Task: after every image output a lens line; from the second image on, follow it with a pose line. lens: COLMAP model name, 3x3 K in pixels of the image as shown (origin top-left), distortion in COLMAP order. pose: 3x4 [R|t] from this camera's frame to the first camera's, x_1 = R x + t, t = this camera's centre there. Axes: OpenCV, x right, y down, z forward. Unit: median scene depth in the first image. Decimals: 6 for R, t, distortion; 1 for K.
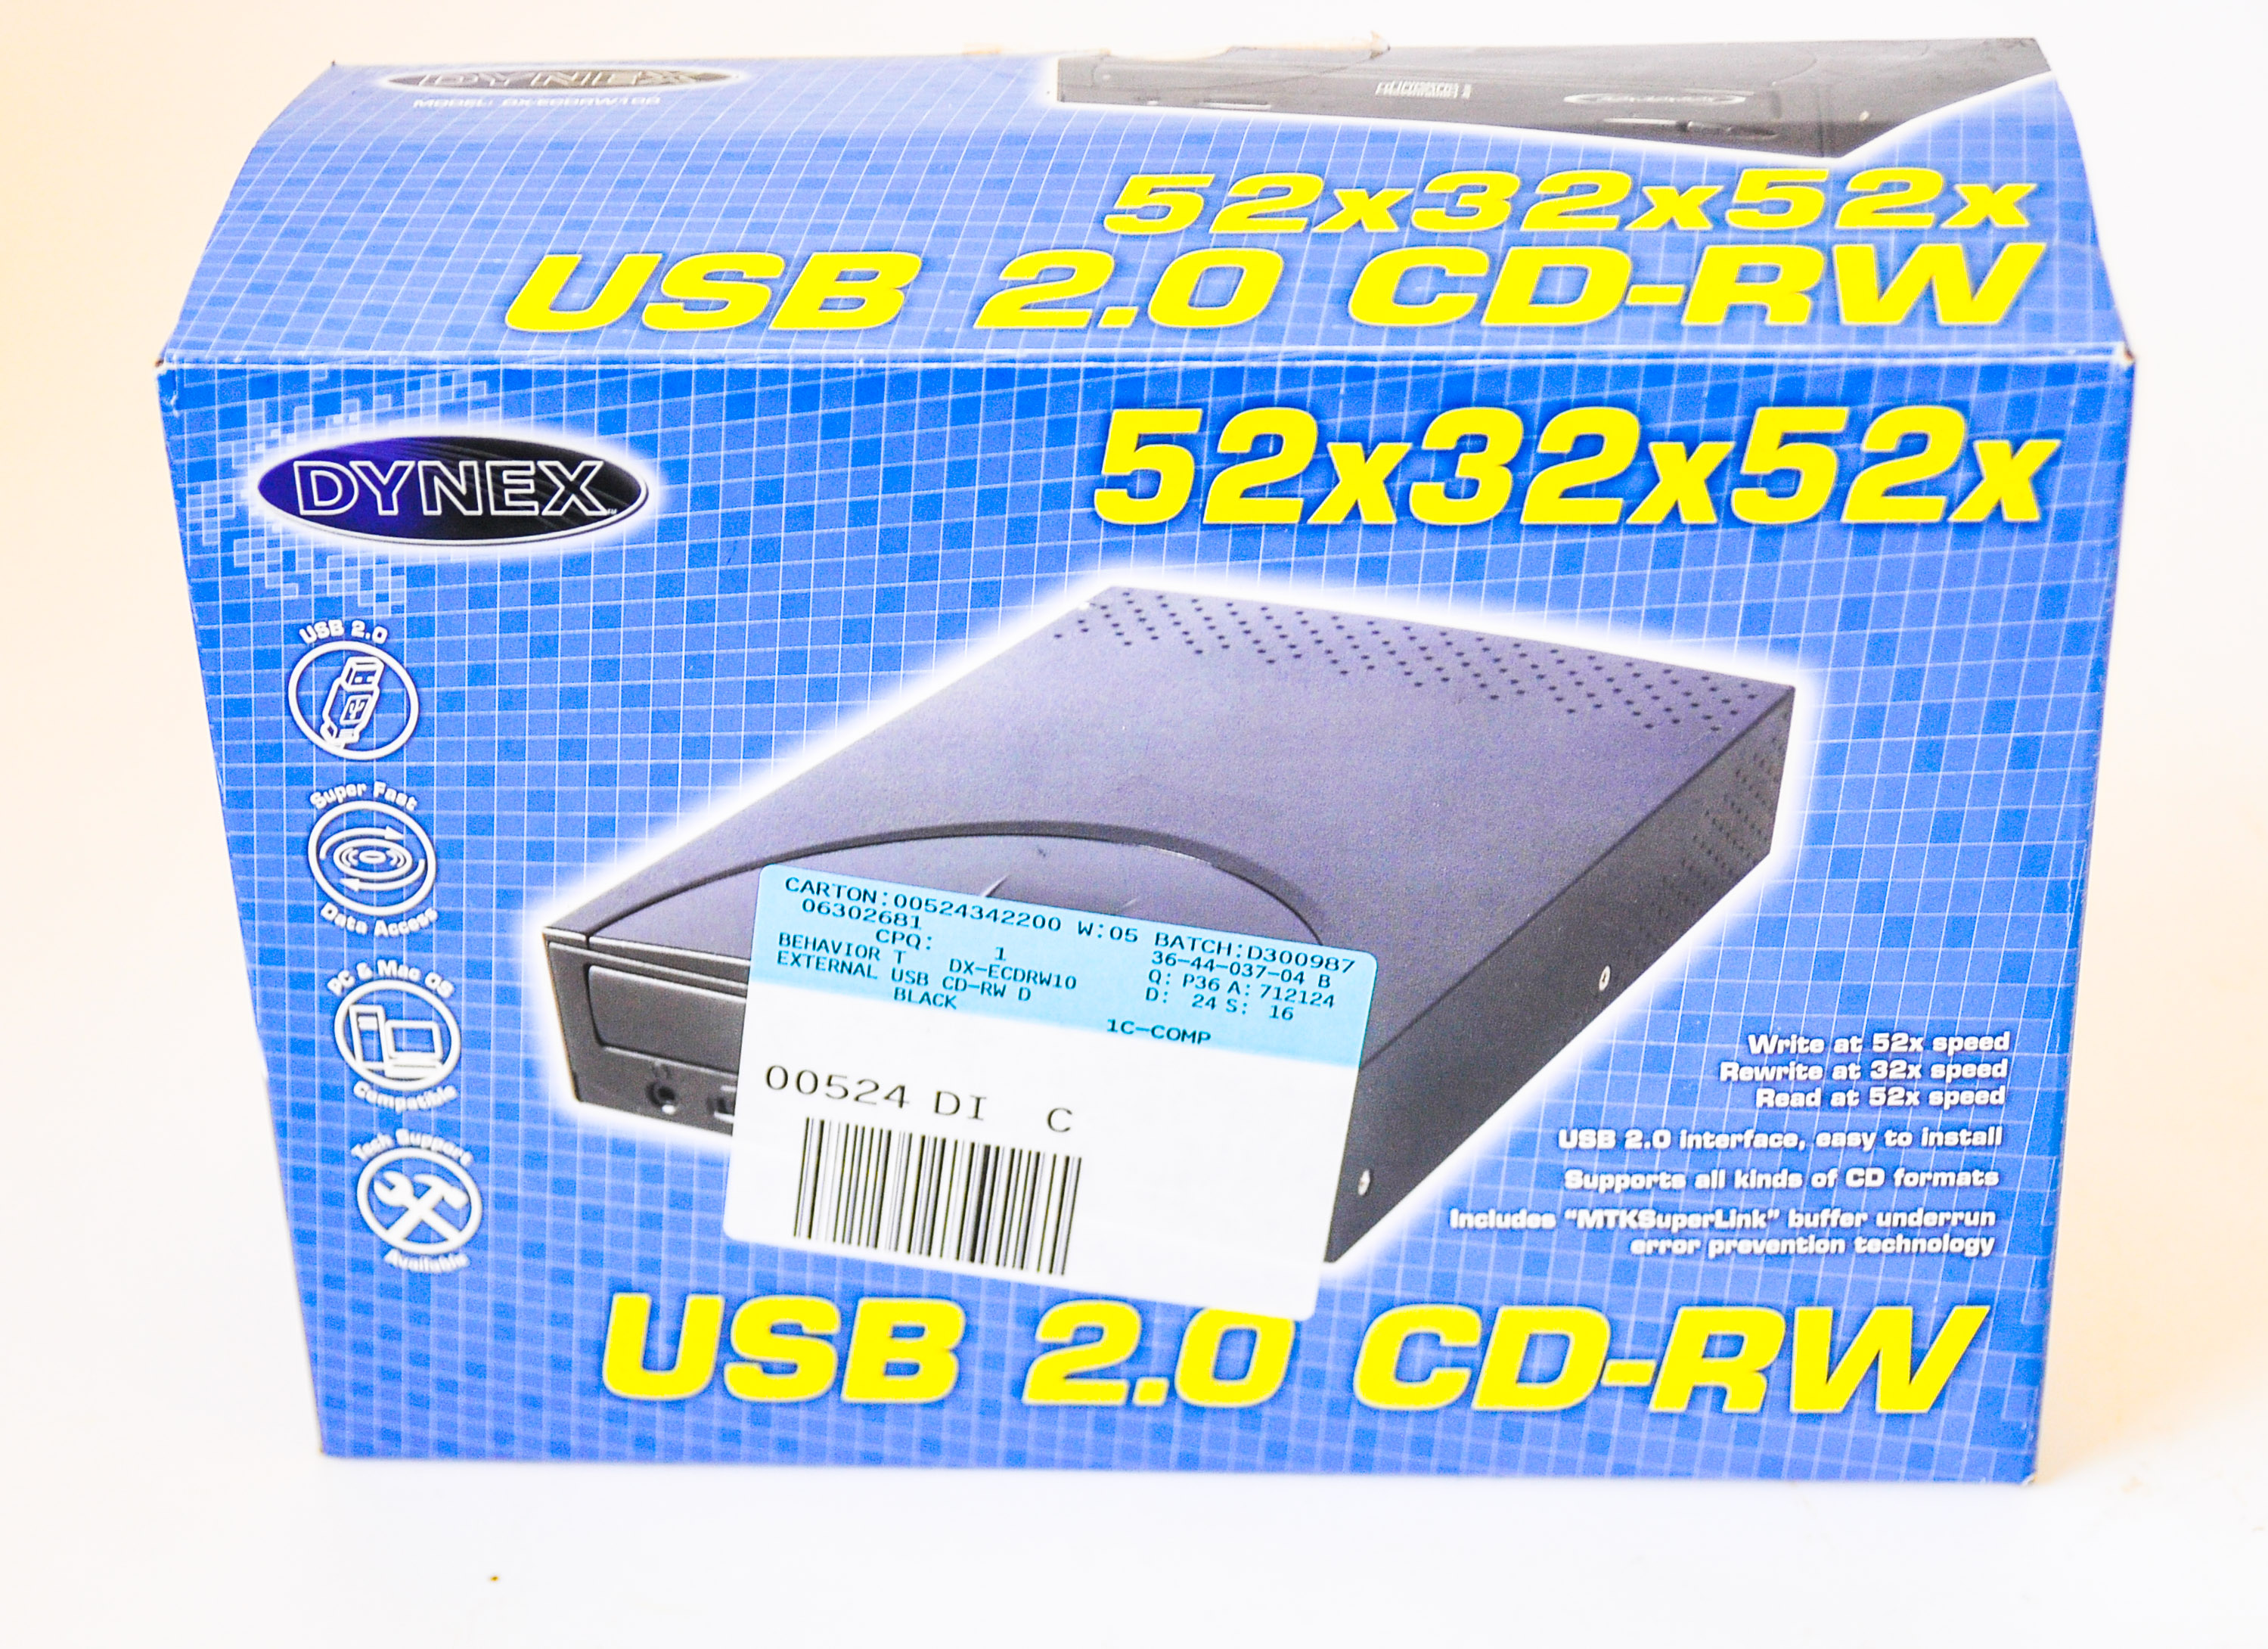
lens RADIAL K [[4803.1, 0, 1133.7], [0, 4803.1, 825.4], [0, 0, 1]] dist [0.016918, 0.000000]
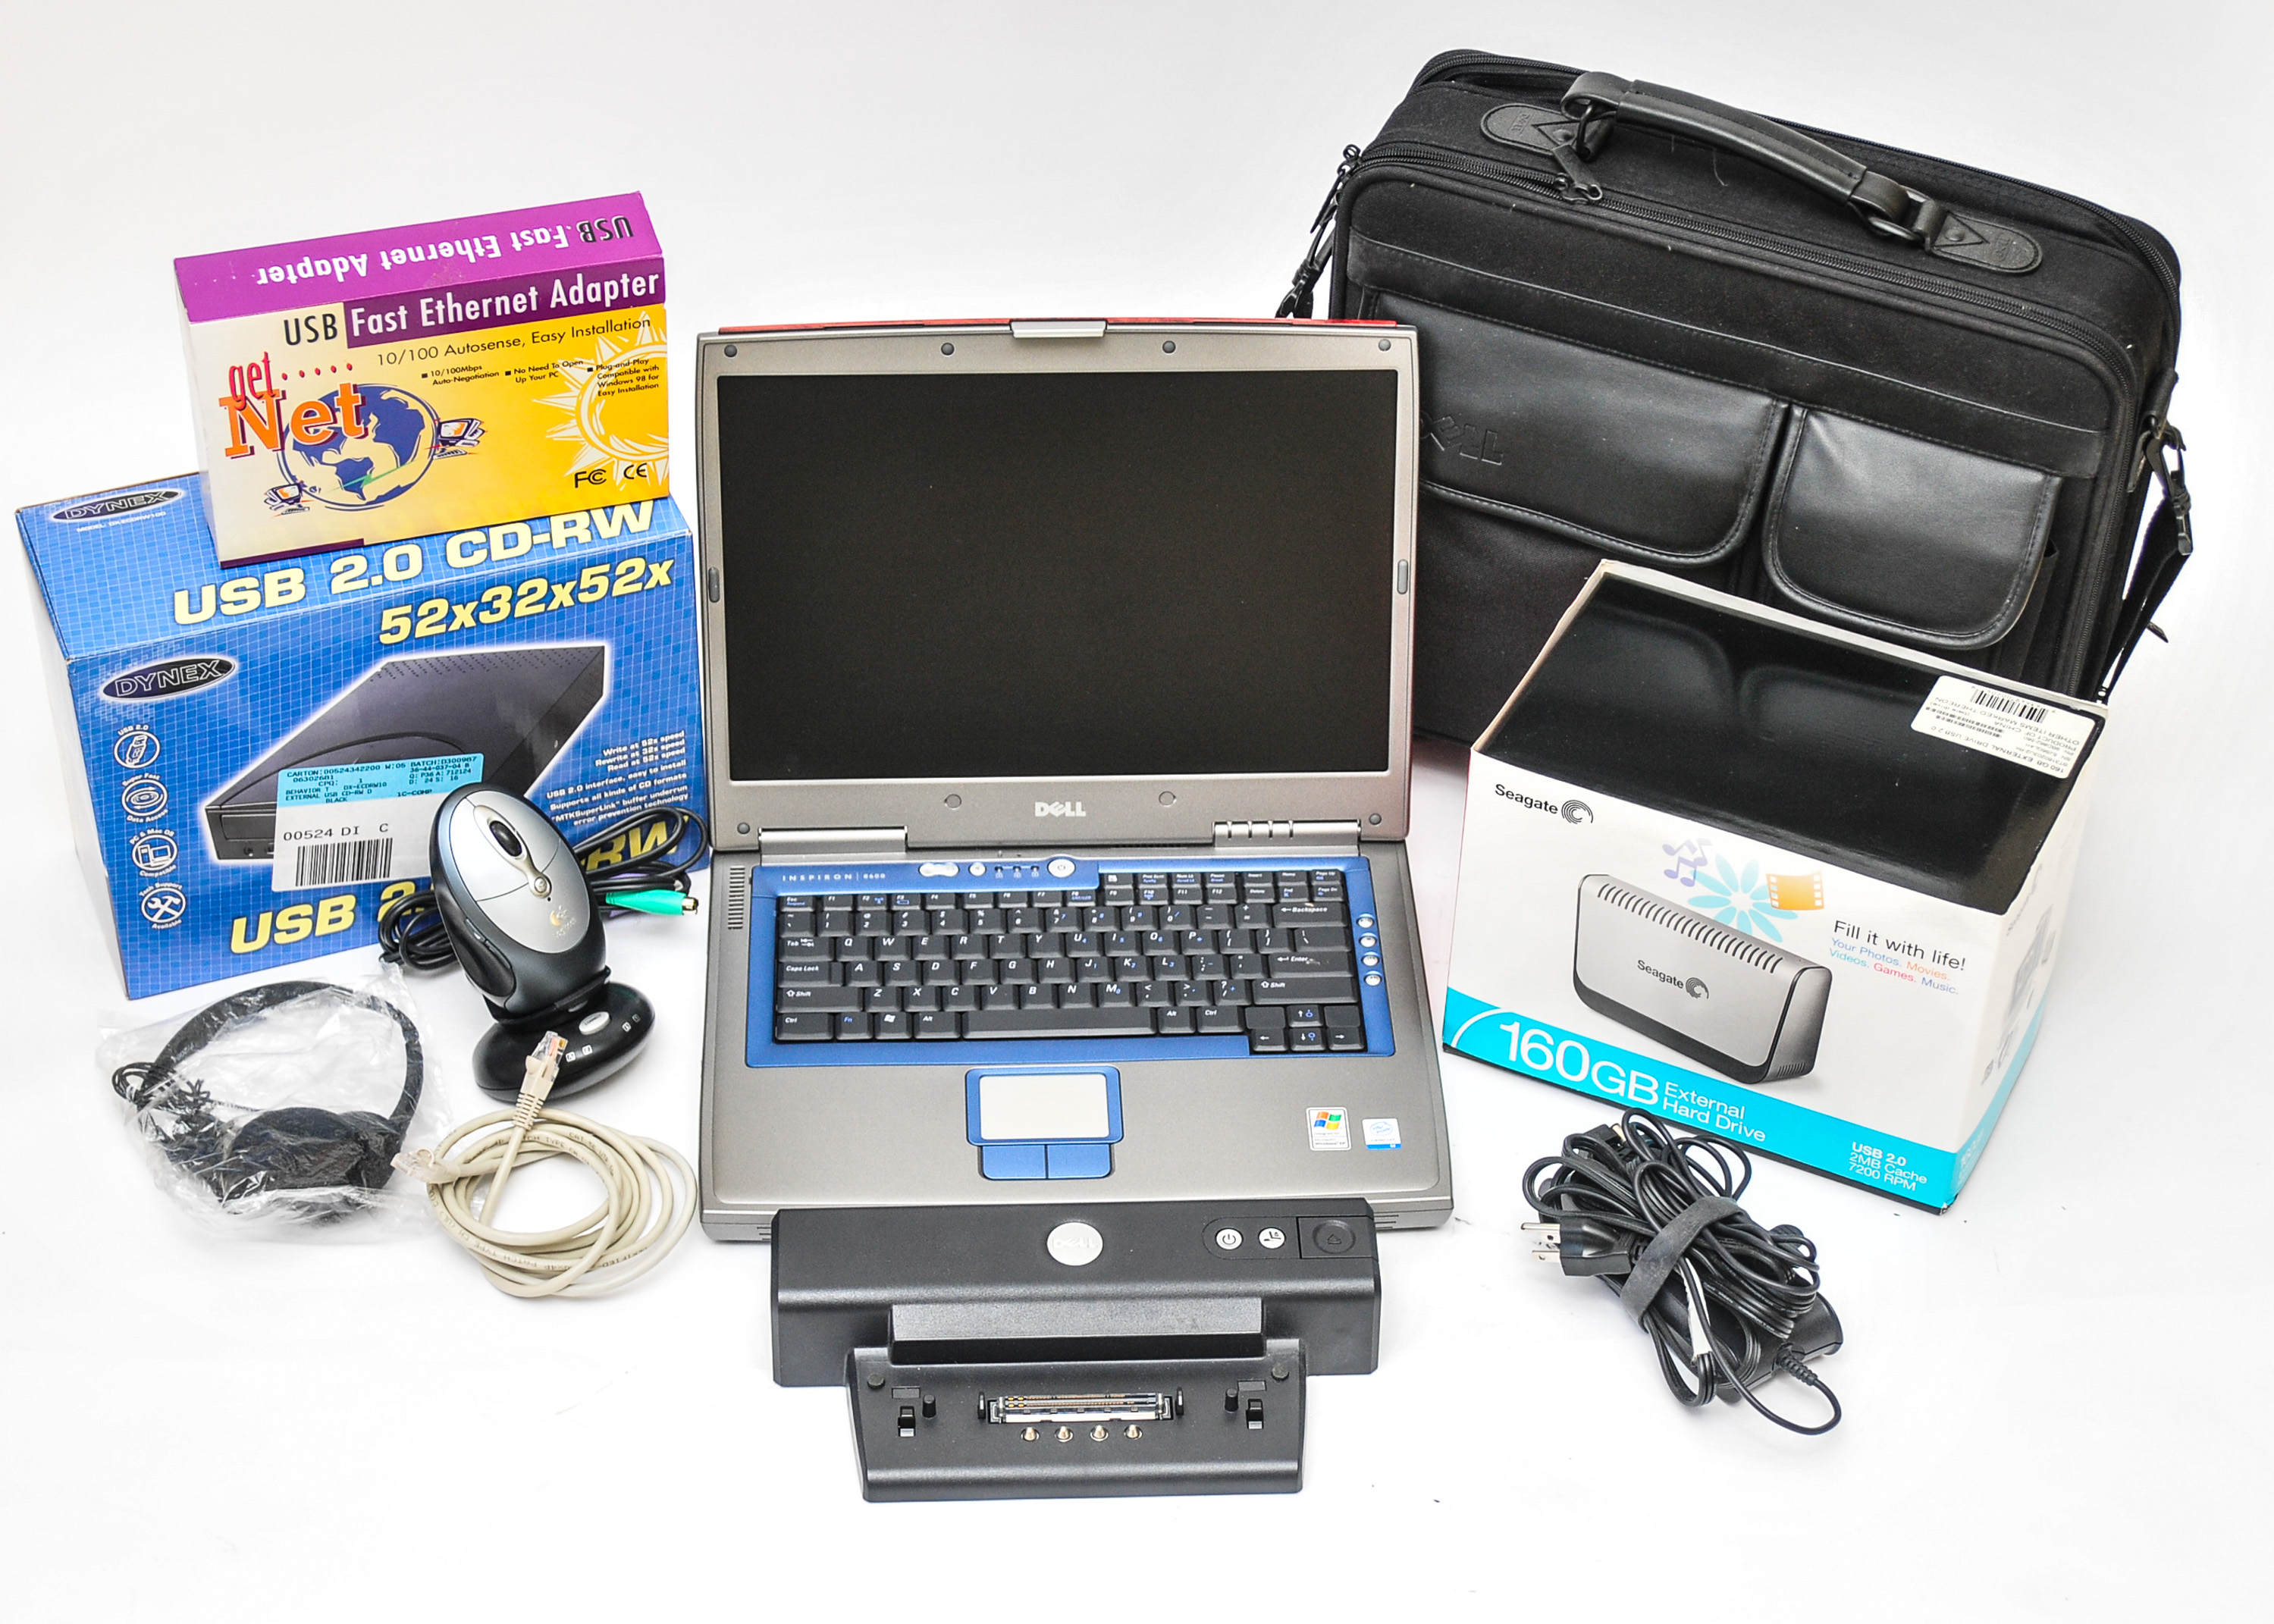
lens RADIAL K [[4575.5, 0, 1137.2], [0, 4575.5, 815.2], [0, 0, 1]] dist [-0.390540, 0.000000]
pose [[0.907560, -0.238543, 0.345590, -0.586554], [0.180744, 0.964754, 0.191264, -0.417621], [-0.379034, -0.111120, 0.918687, -1.835267]]
